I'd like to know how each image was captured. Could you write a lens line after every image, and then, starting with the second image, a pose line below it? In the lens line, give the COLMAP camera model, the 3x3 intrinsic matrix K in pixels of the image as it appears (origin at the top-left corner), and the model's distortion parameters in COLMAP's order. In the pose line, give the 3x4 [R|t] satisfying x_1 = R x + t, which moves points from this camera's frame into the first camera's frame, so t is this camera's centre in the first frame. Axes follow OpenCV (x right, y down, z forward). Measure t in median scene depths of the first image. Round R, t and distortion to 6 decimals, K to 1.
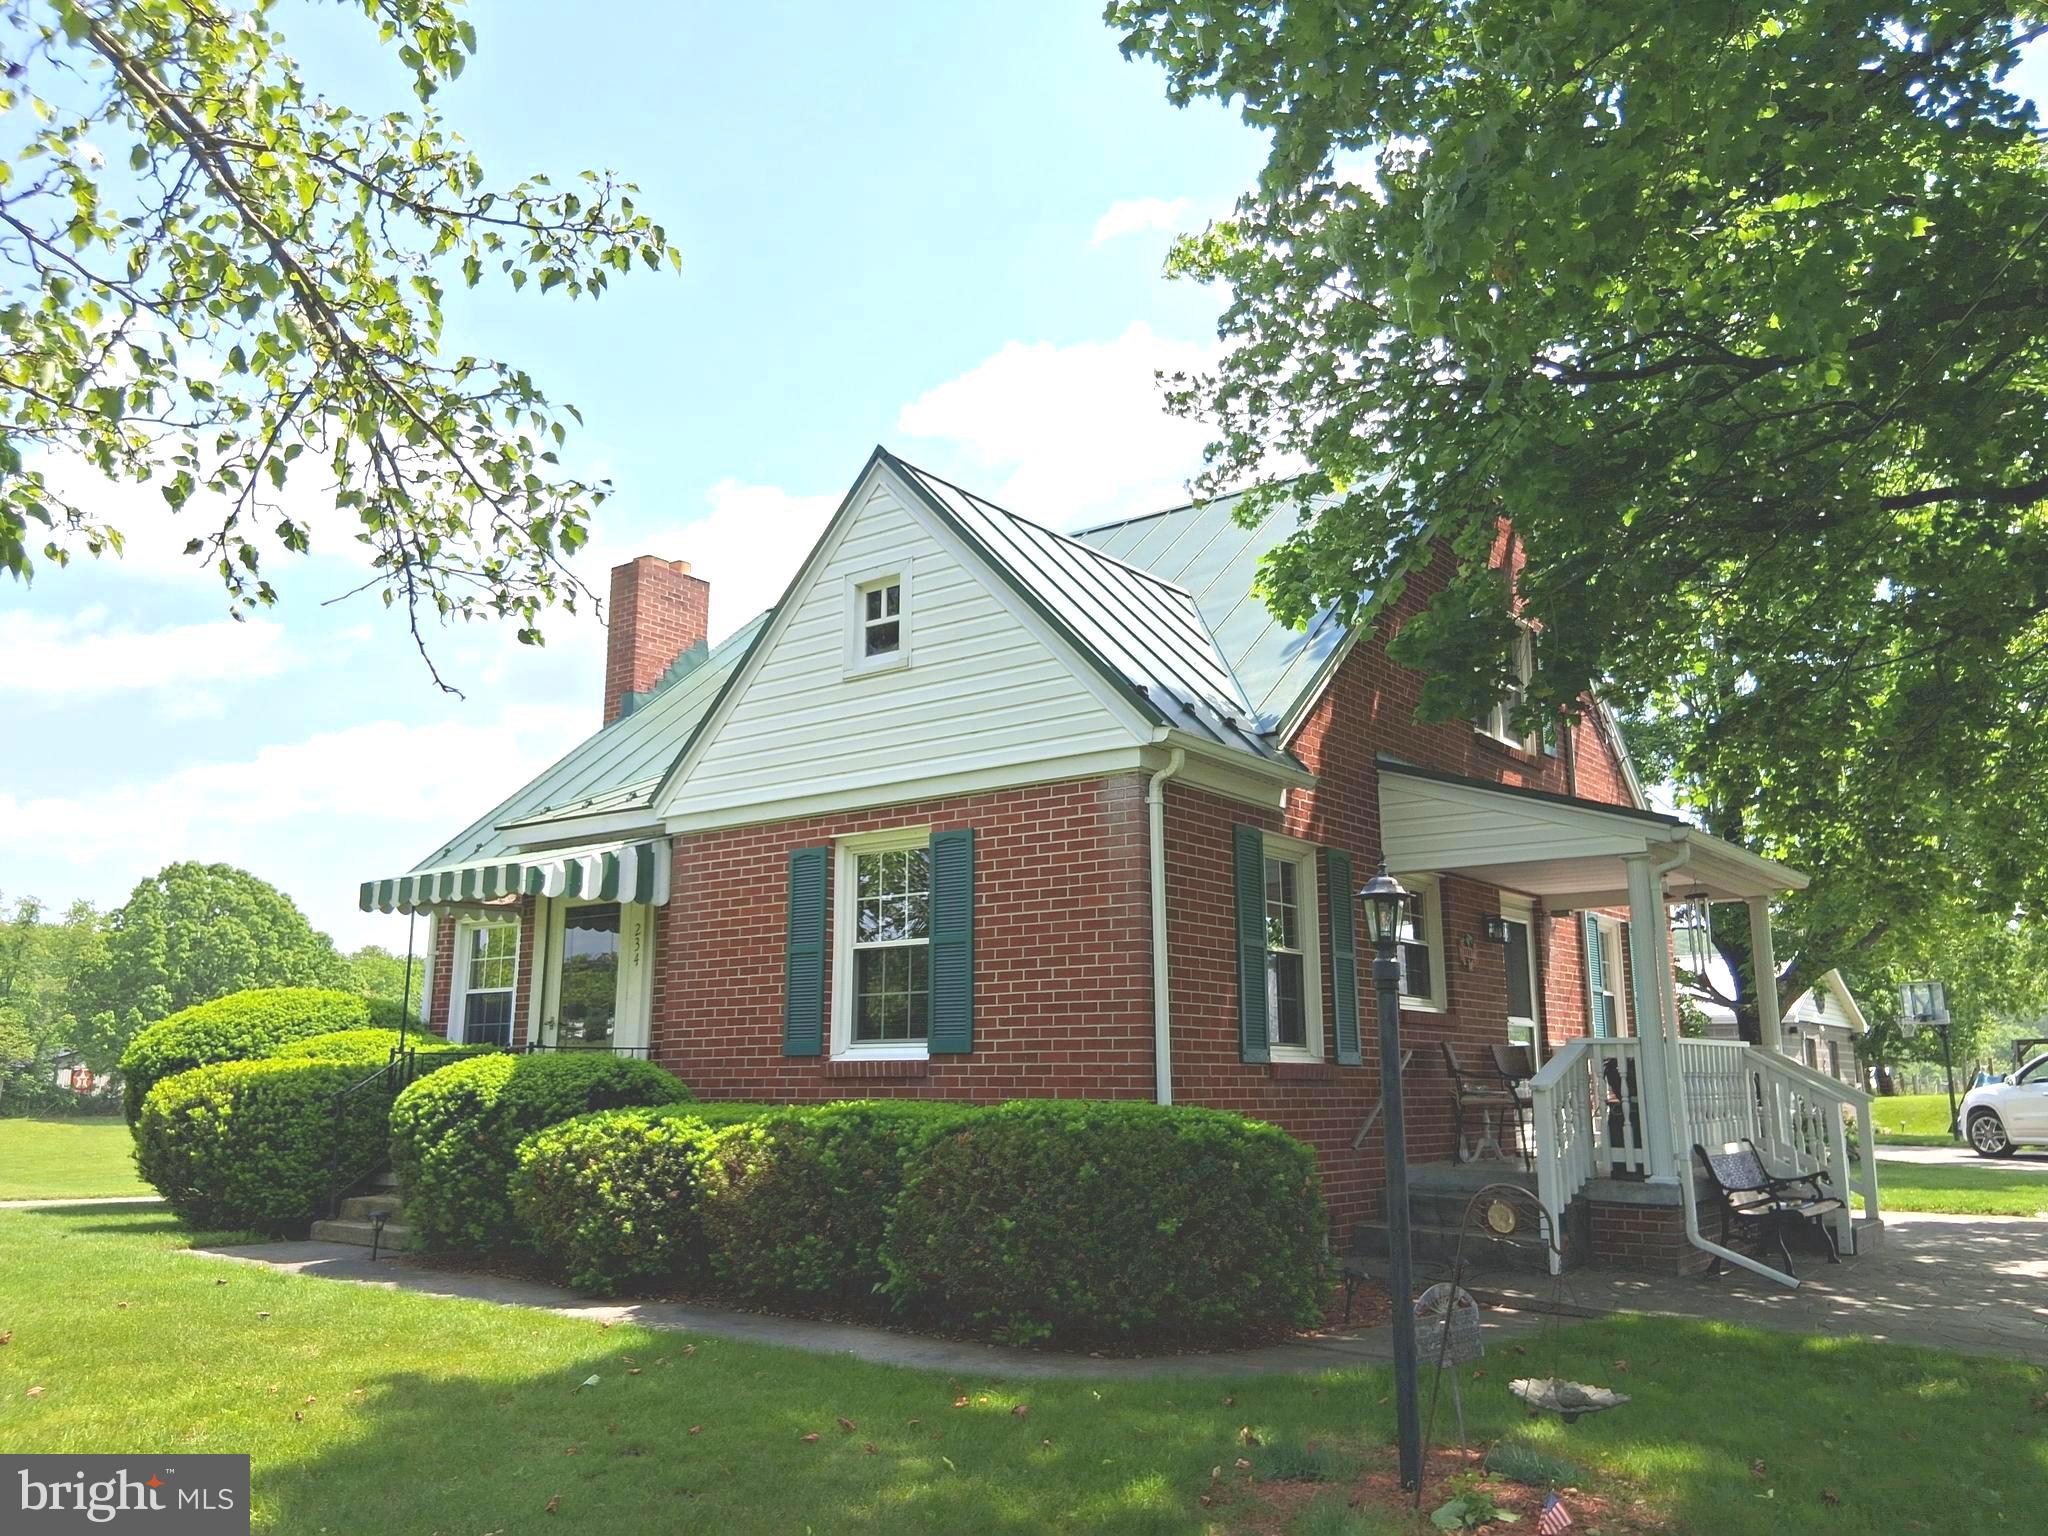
lens RADIAL K [[1560.2, 0, 1025.6], [0, 1560.2, 751.9], [0, 0, 1]] dist [0.078161, -0.148069]
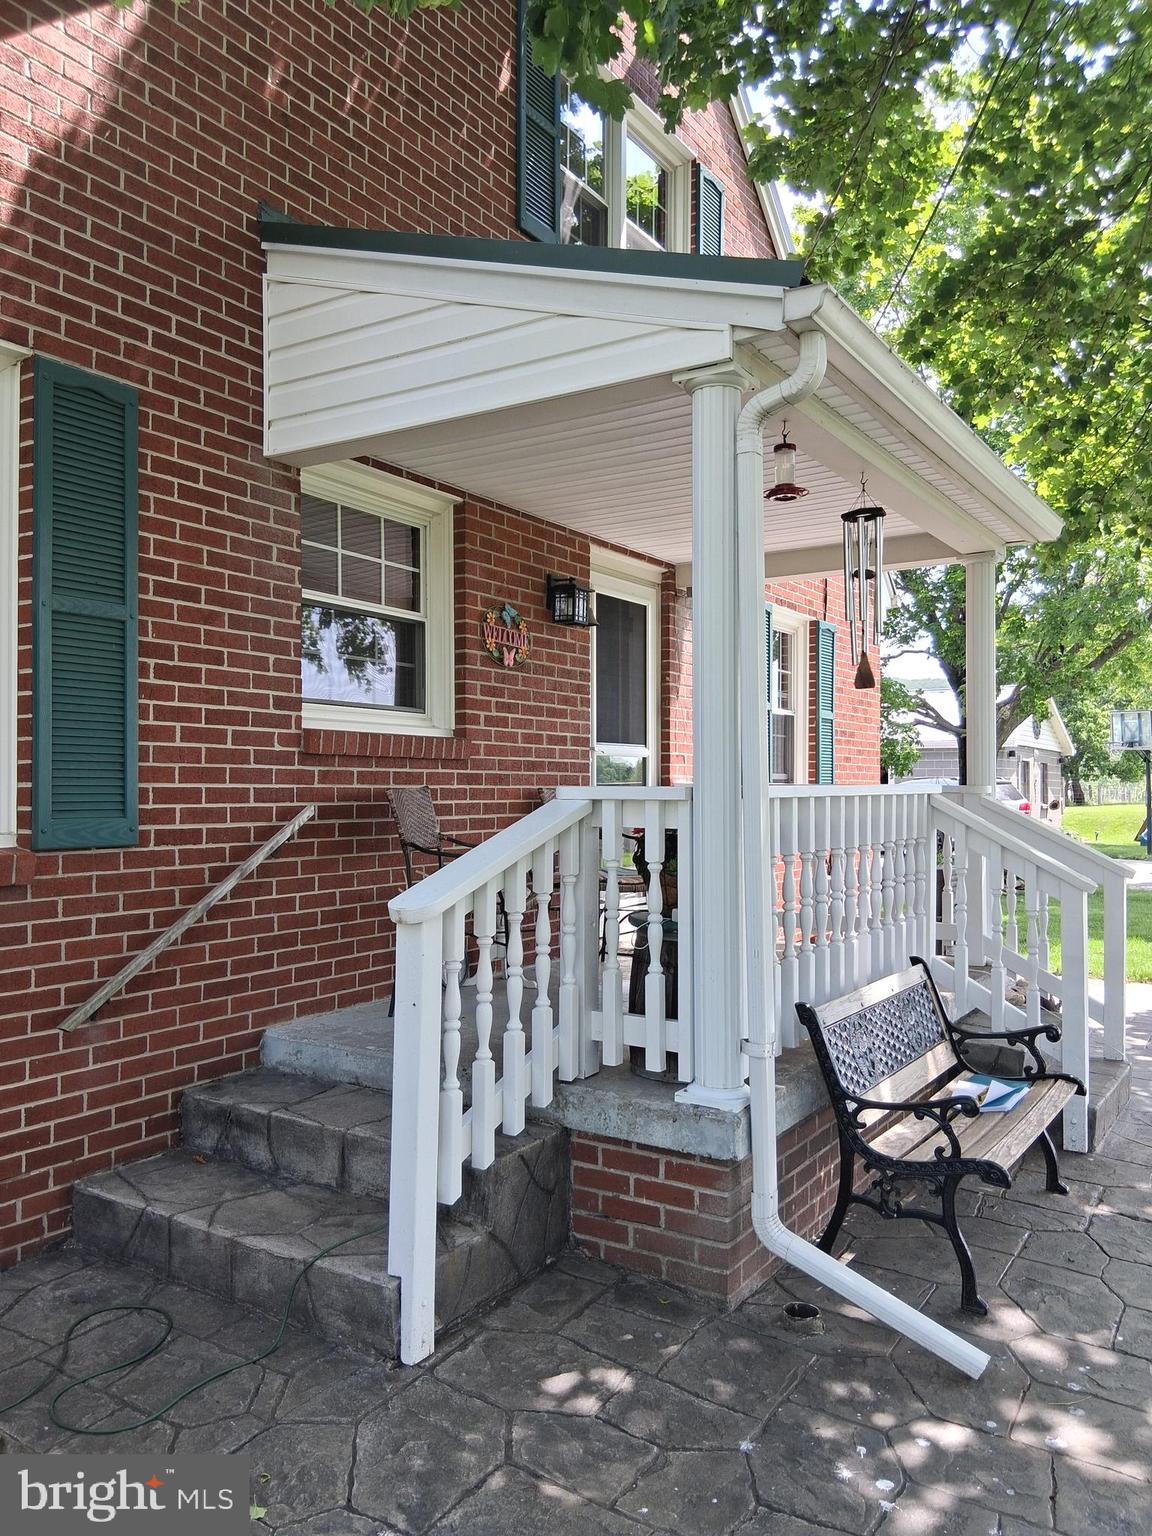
lens RADIAL K [[1170.1, 0, 579.3], [0, 1170.1, 774.7], [0, 0, 1]] dist [0.078161, -0.148069]
pose [[0.995328, 0.000221, 0.096555, 0.311800], [-0.018940, 0.981017, 0.192992, 0.108977], [-0.094680, -0.193919, 0.976438, 0.646211]]
